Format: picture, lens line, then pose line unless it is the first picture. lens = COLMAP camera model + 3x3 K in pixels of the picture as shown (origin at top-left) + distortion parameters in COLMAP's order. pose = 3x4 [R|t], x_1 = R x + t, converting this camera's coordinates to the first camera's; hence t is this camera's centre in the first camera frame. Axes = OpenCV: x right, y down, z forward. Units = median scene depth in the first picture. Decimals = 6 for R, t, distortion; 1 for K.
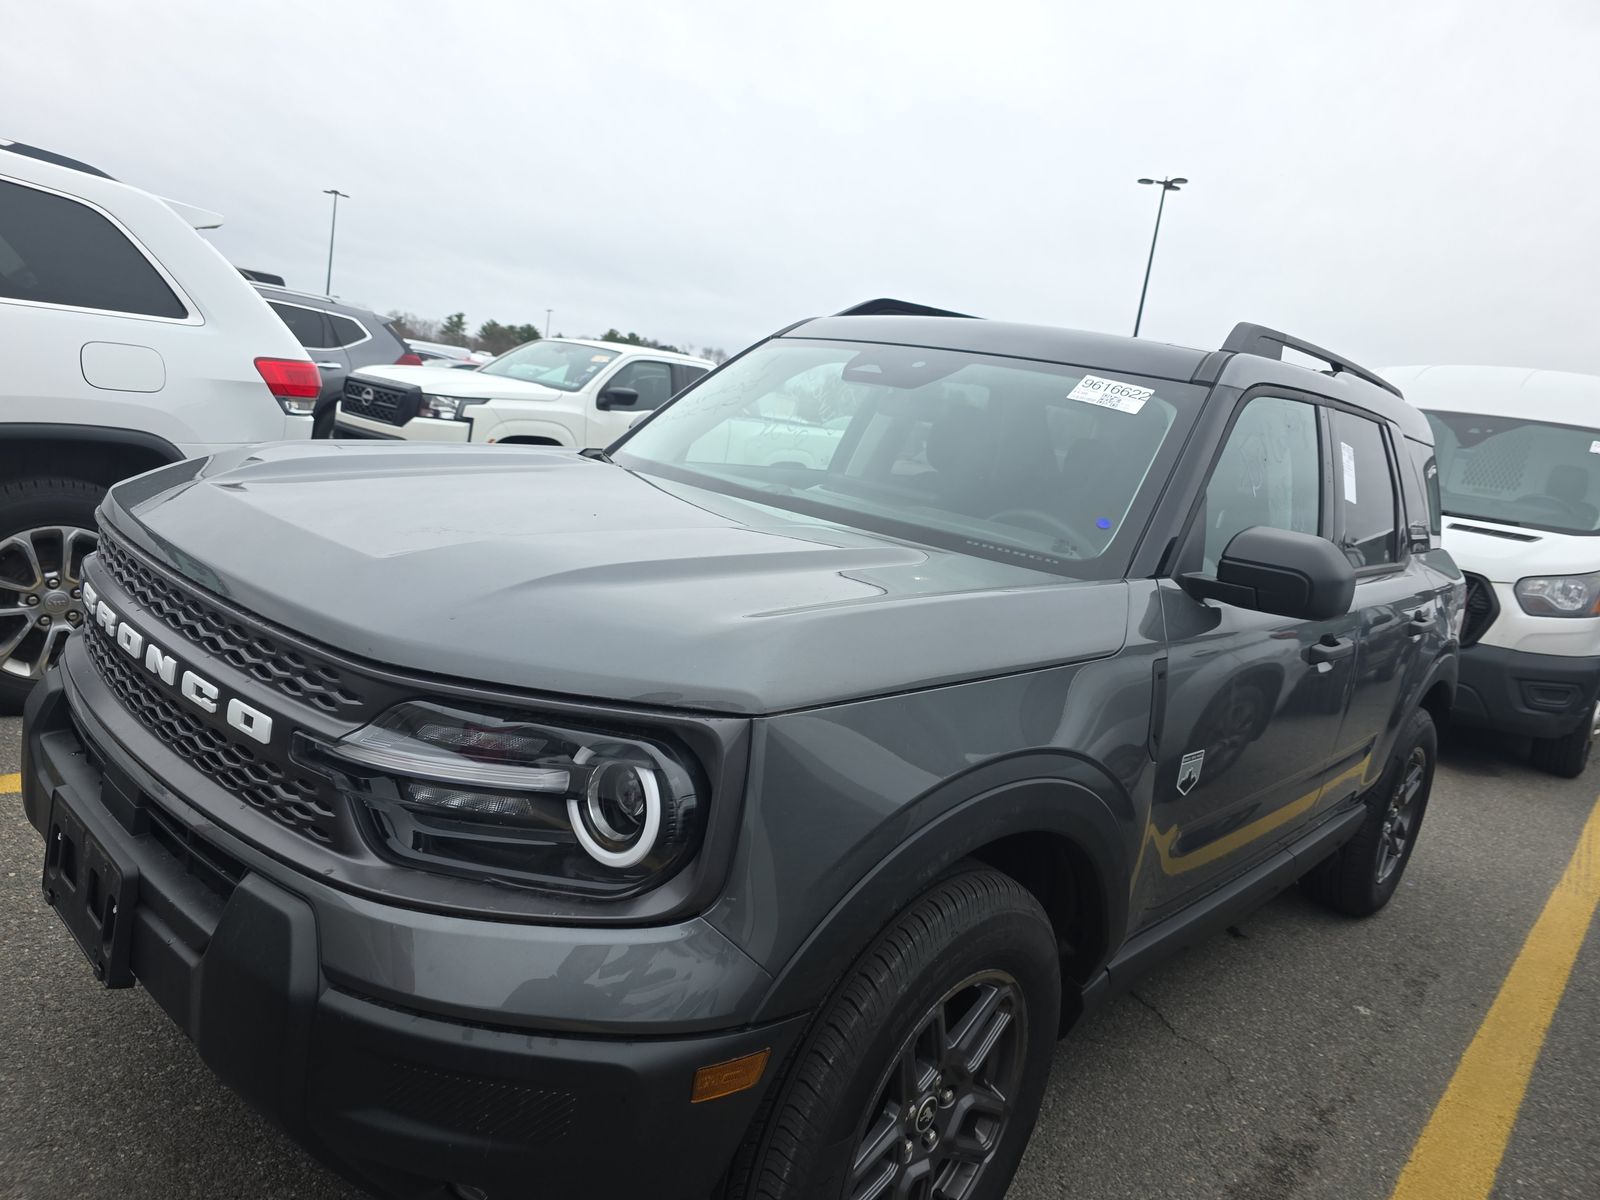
lens RADIAL K [[1234.5, 0, 800.0], [0, 1234.5, 600.0], [0, 0, 1]] dist [0.064638, -0.112691]
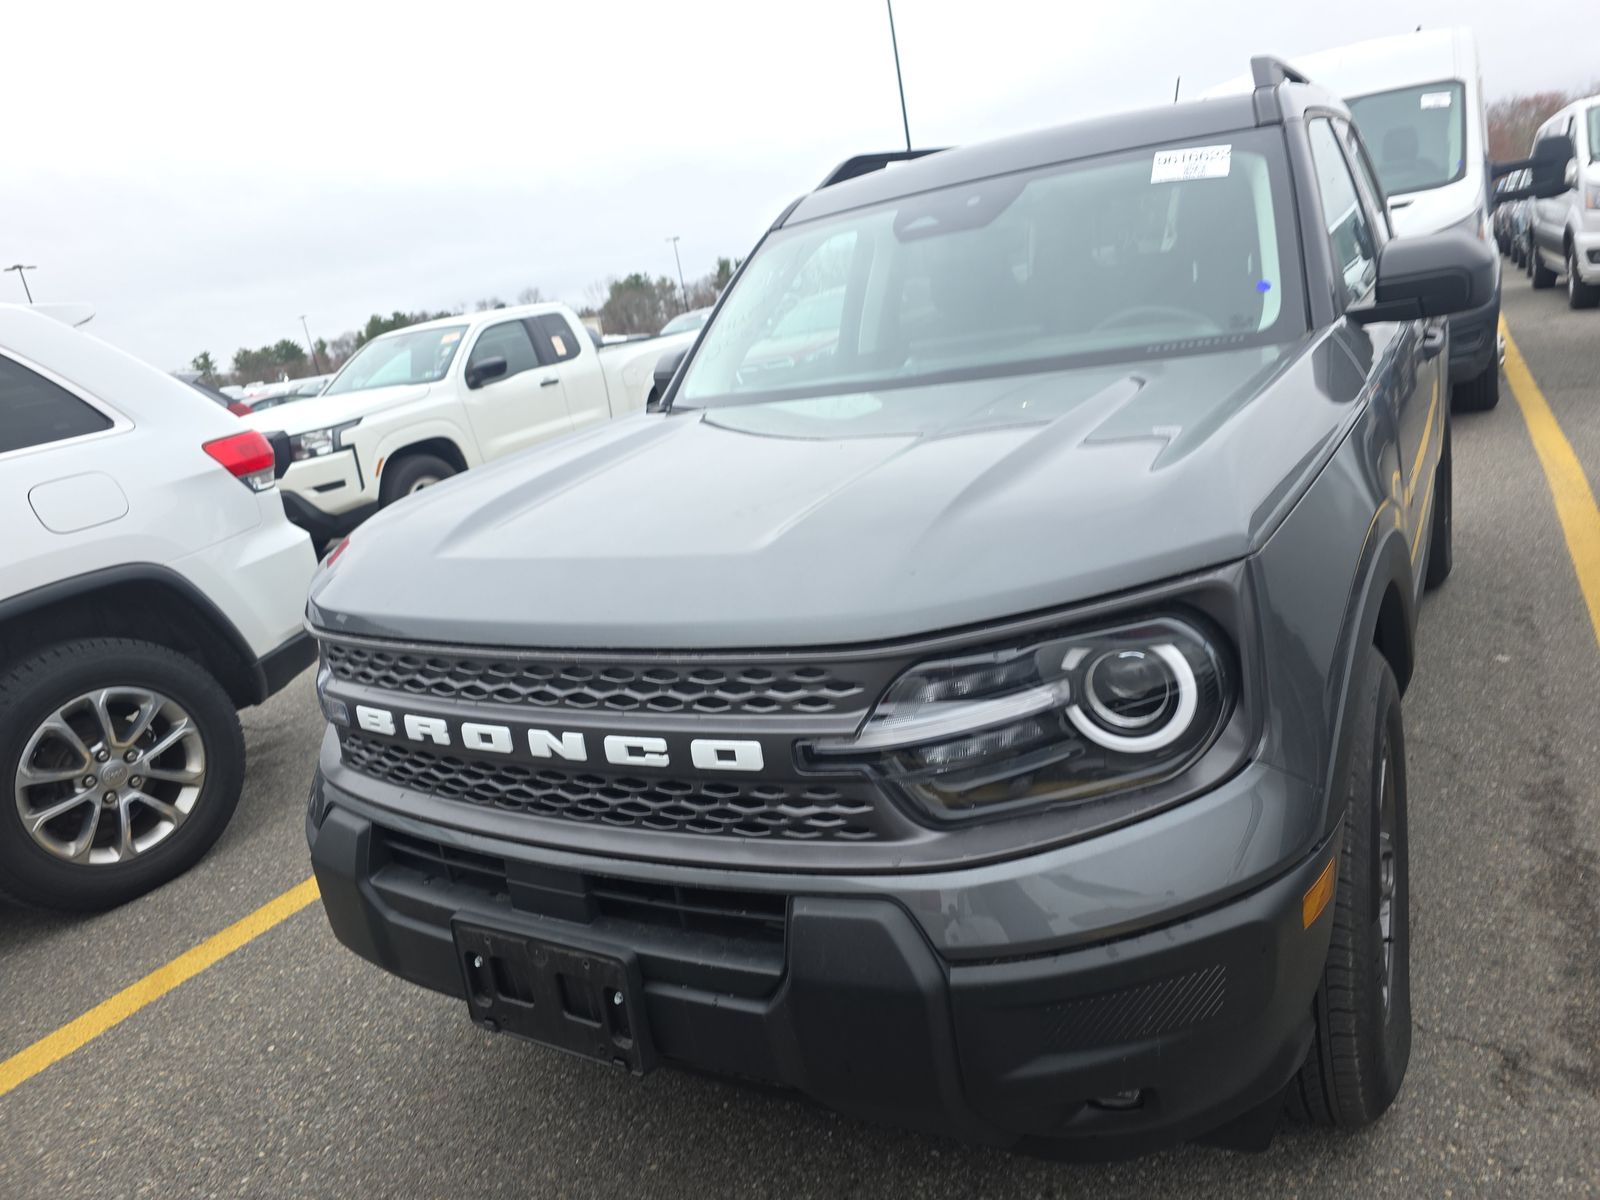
lens RADIAL K [[1231.2, 0, 765.6], [0, 1231.2, 638.6], [0, 0, 1]] dist [0.046541, -0.053657]
pose [[0.922295, -0.361992, 0.135406, -0.252268], [0.344489, 0.928799, 0.136602, -0.050275], [-0.175214, -0.079341, 0.981328, 0.044658]]
